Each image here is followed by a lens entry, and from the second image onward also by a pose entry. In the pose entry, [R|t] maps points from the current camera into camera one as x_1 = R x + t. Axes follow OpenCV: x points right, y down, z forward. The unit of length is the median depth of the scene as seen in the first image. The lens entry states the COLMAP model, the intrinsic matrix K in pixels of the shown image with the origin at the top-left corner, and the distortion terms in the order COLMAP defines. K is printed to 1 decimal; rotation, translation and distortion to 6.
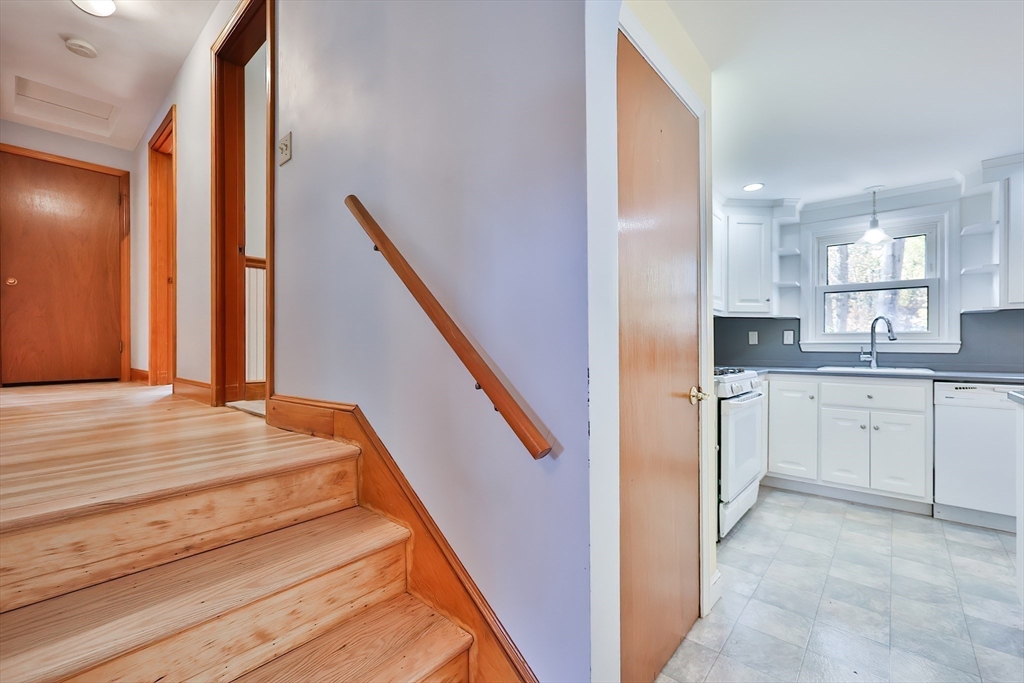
lens RADIAL K [[444.1, 0, 507.3], [0, 444.1, 345.0], [0, 0, 1]] dist [0.002210, 0.001112]
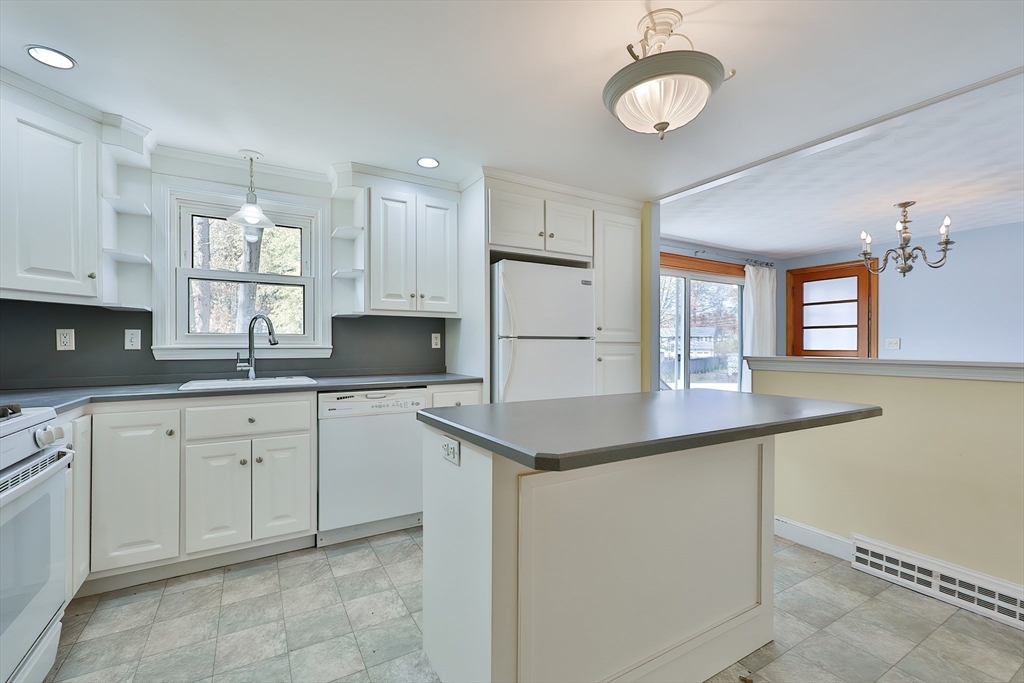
lens RADIAL K [[444.1, 0, 521.5], [0, 444.1, 345.7], [0, 0, 1]] dist [0.002210, 0.001112]
pose [[0.298300, -0.002436, 0.954469, 0.218000], [0.002011, 0.999996, 0.001923, -0.009710], [-0.954470, 0.001345, 0.298304, 0.316899]]
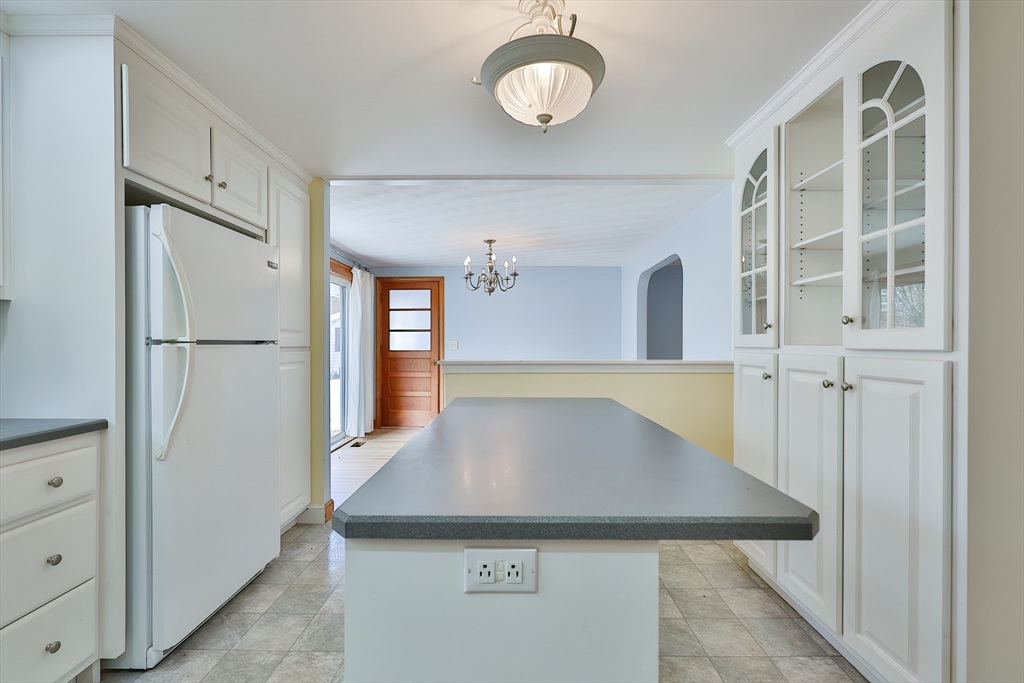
lens RADIAL K [[444.1, 0, 507.5], [0, 444.1, 340.4], [0, 0, 1]] dist [0.002210, 0.001112]
pose [[-0.650328, 0.003007, 0.759647, 0.423532], [-0.000480, 0.999990, -0.004369, -0.024829], [-0.759653, -0.003205, -0.650320, 0.649474]]
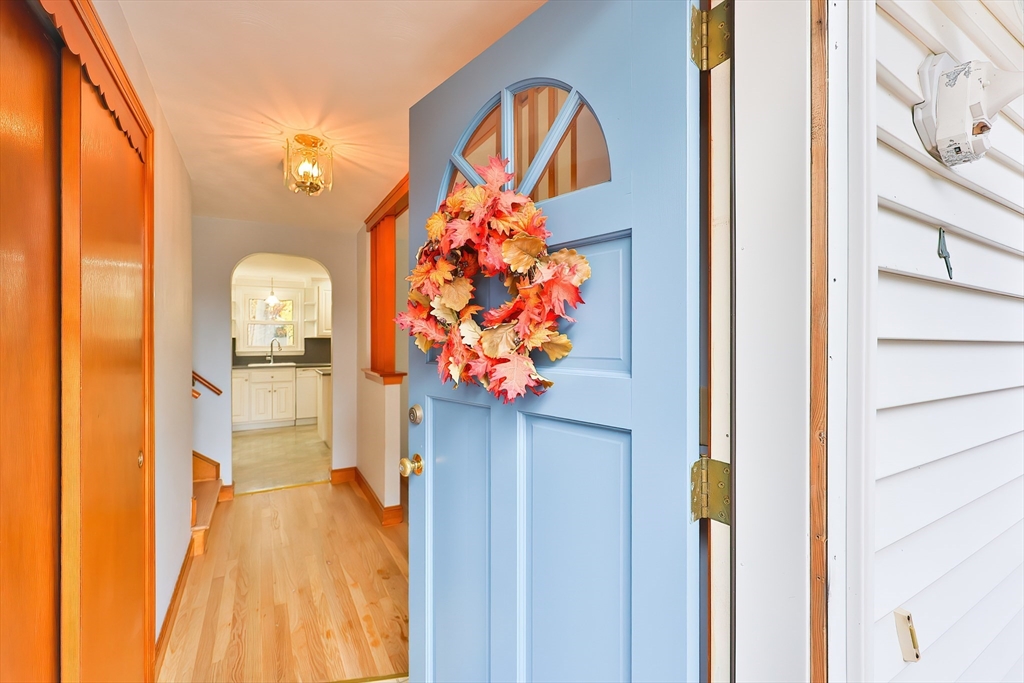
lens RADIAL K [[444.1, 0, 514.3], [0, 444.1, 337.0], [0, 0, 1]] dist [0.002210, 0.001112]
pose [[0.328585, 0.004502, 0.944464, -0.792535], [0.002122, 0.999983, -0.005505, -0.059897], [-0.944472, 0.003813, 0.328570, -0.775857]]
